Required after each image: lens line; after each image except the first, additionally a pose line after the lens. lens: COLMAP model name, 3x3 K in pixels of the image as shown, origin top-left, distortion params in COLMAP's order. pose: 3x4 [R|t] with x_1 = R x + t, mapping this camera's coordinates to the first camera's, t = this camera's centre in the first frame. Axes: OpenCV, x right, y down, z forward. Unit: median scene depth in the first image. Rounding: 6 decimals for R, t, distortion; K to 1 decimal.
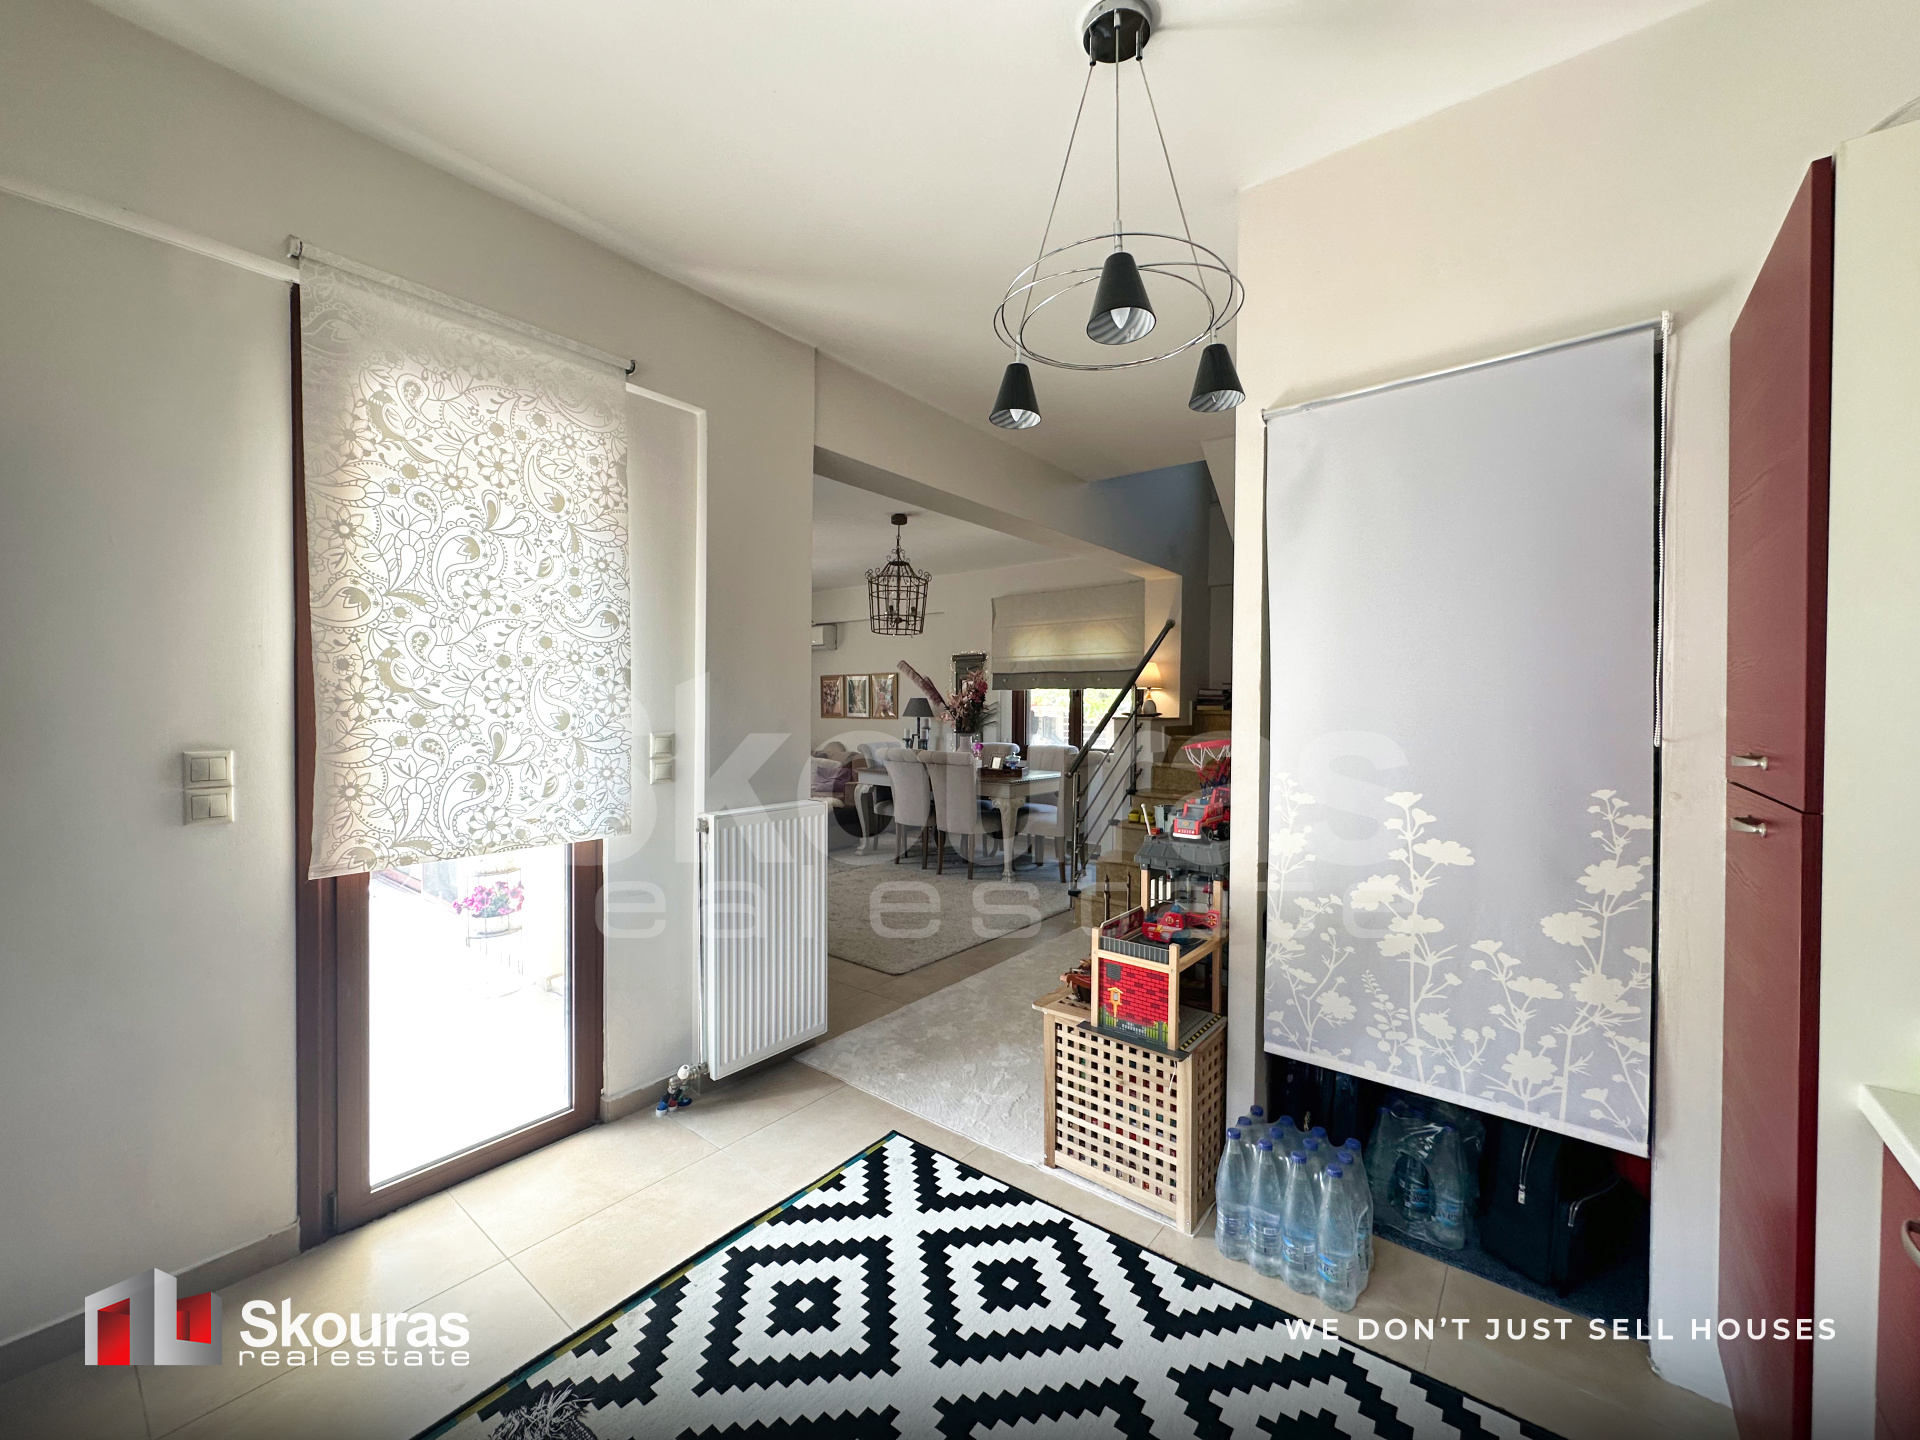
lens RADIAL K [[776.3, 0, 959.6], [0, 776.3, 714.1], [0, 0, 1]] dist [-0.000165, 0.000307]
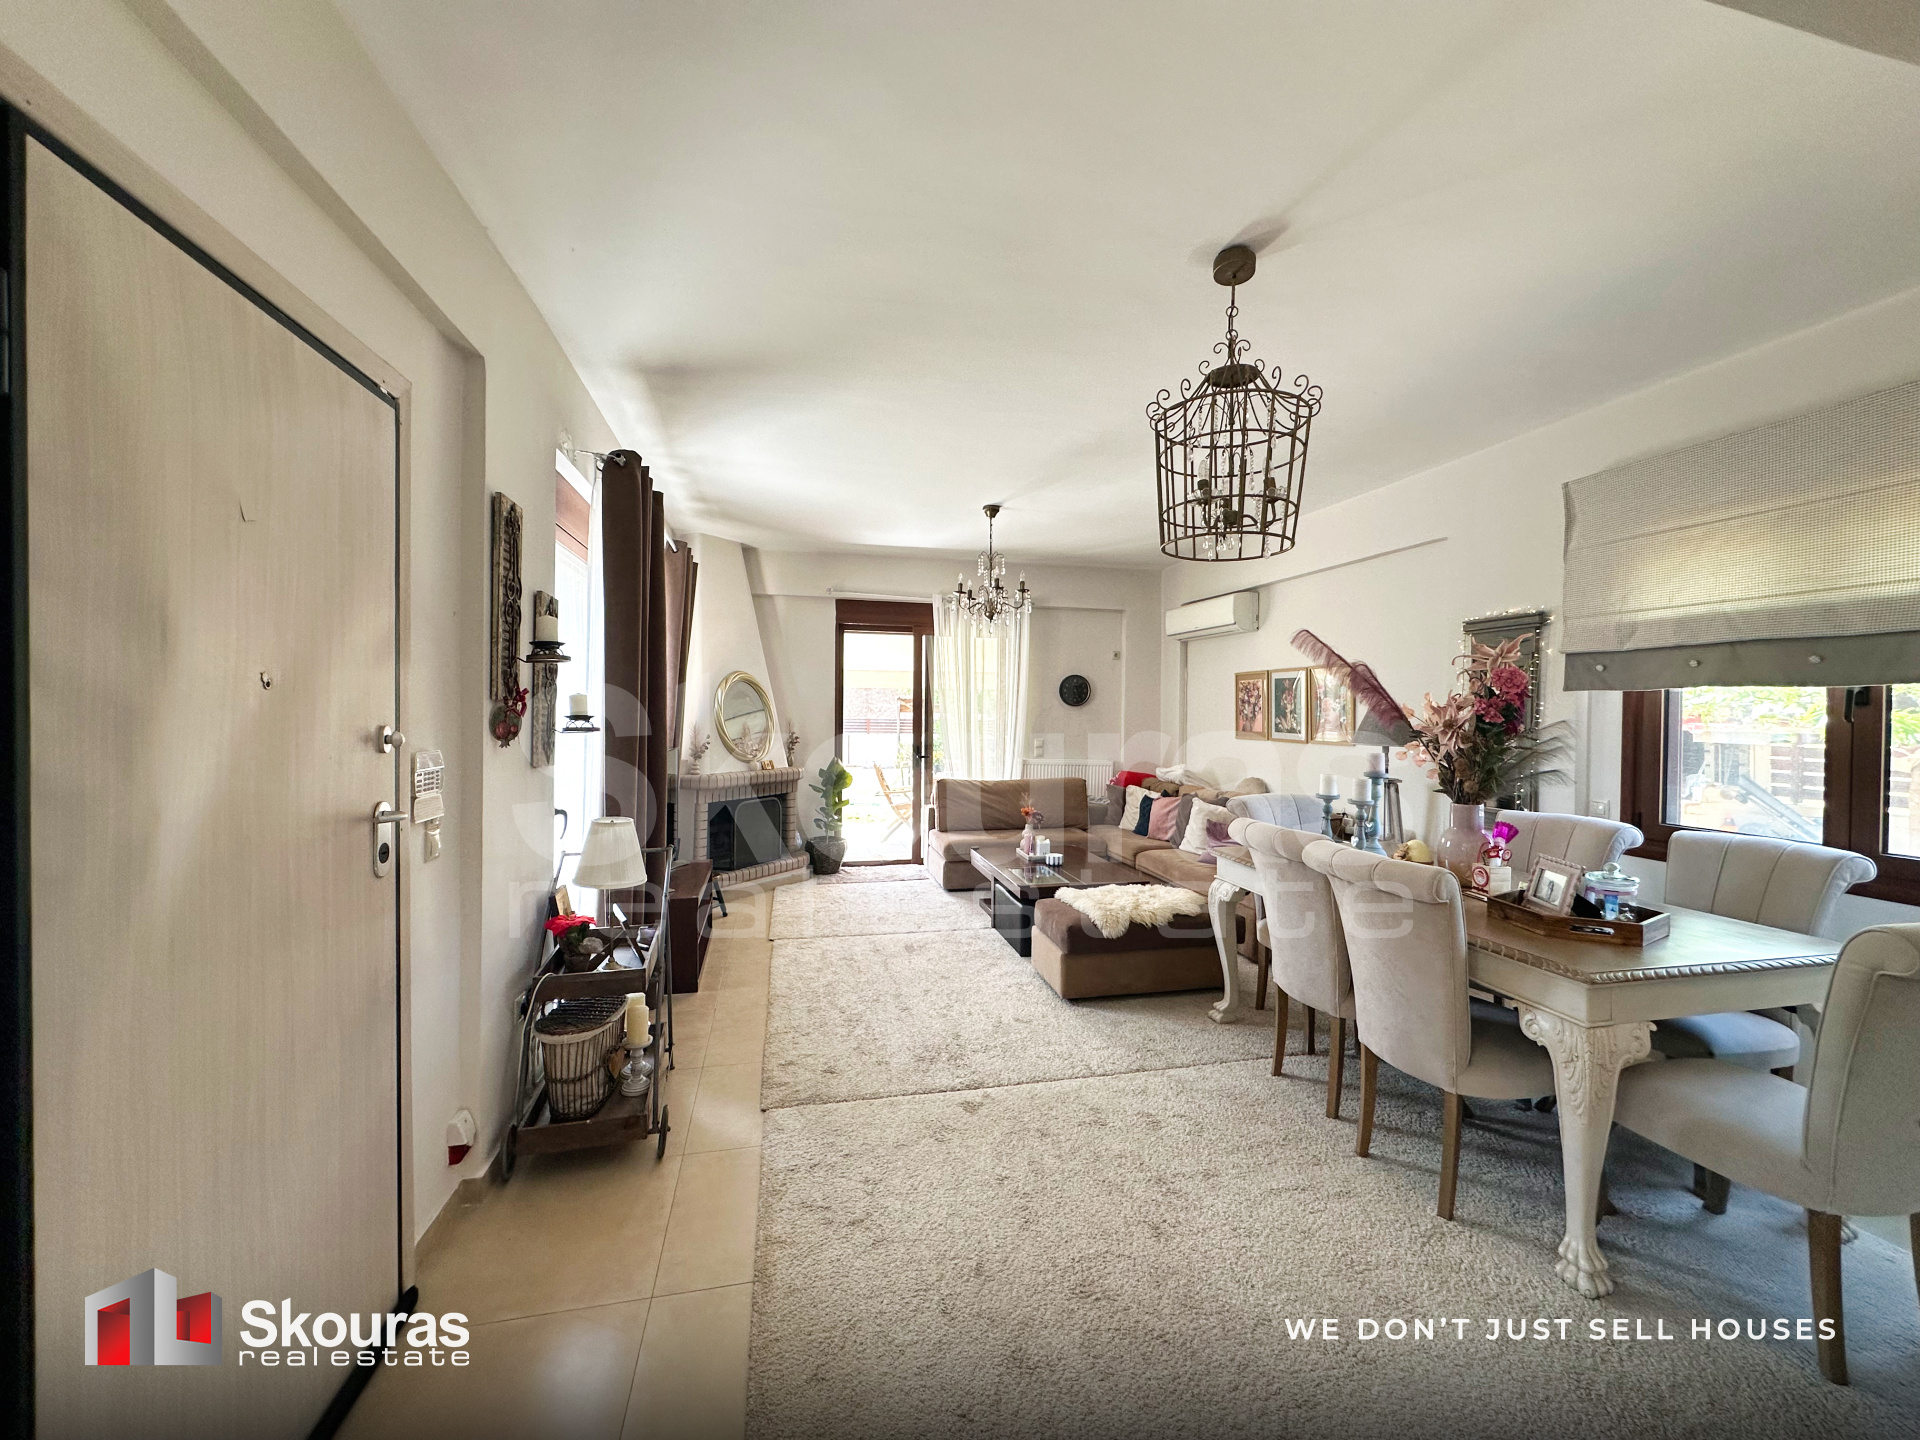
lens RADIAL K [[765.2, 0, 963.1], [0, 765.2, 717.6], [0, 0, 1]] dist [0.000205, -0.000075]
pose [[0.788204, 0.009346, -0.615343, 0.043327], [-0.011979, 0.999928, -0.000156, -0.012646], [0.615297, 0.007494, 0.788260, 0.474898]]
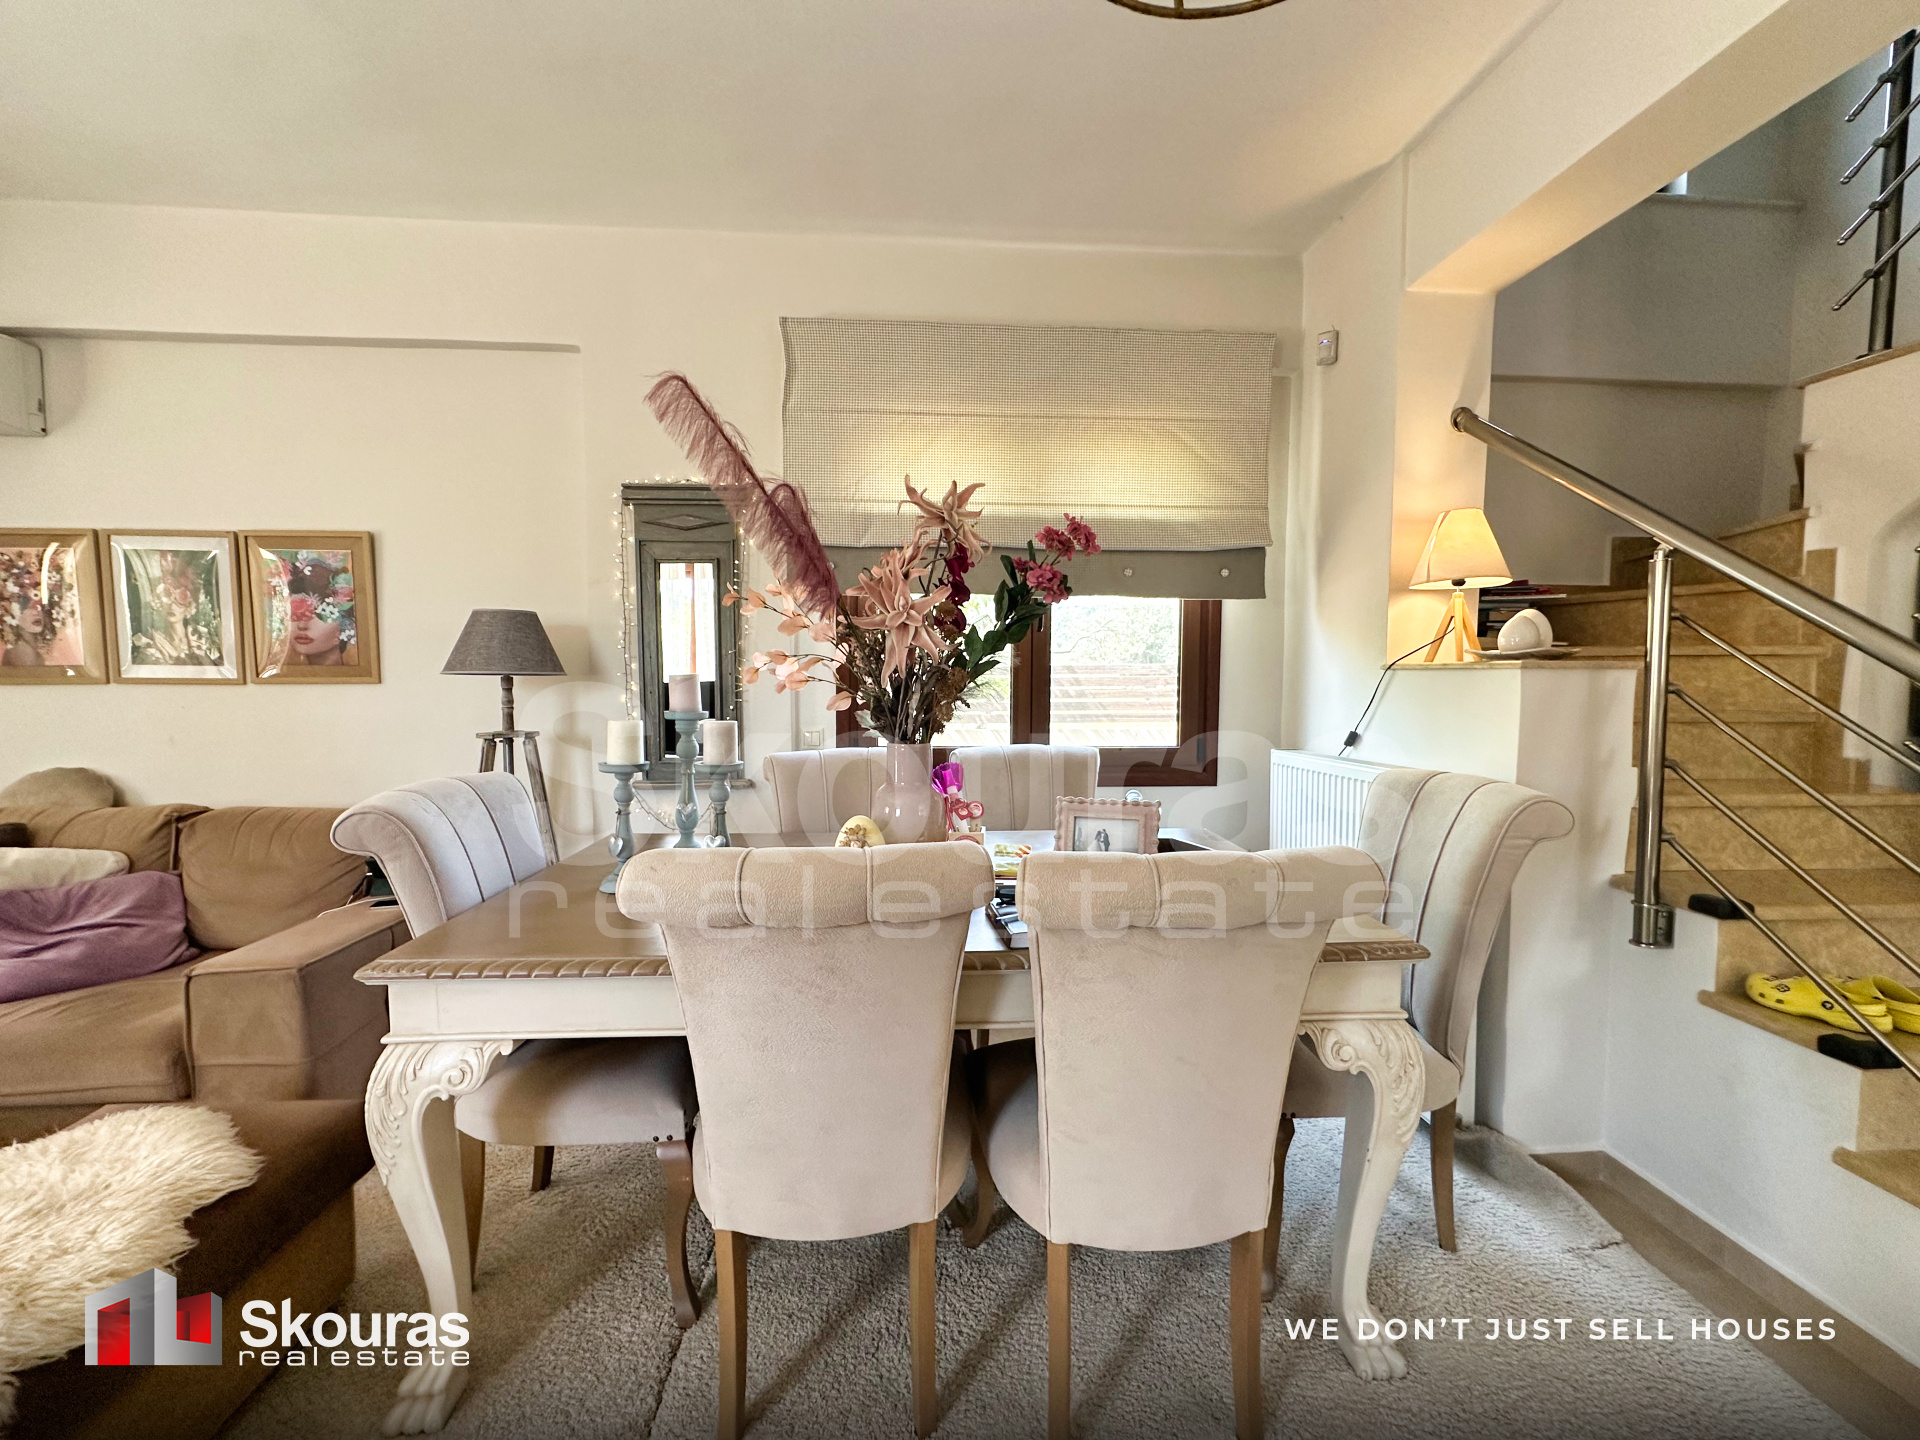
lens RADIAL K [[776.3, 0, 959.6], [0, 776.3, 714.1], [0, 0, 1]] dist [-0.000165, 0.000307]
pose [[0.734898, -0.034448, 0.677303, -0.143017], [0.008154, 0.999086, 0.041967, 0.008523], [-0.678129, -0.025318, 0.734507, 0.740849]]
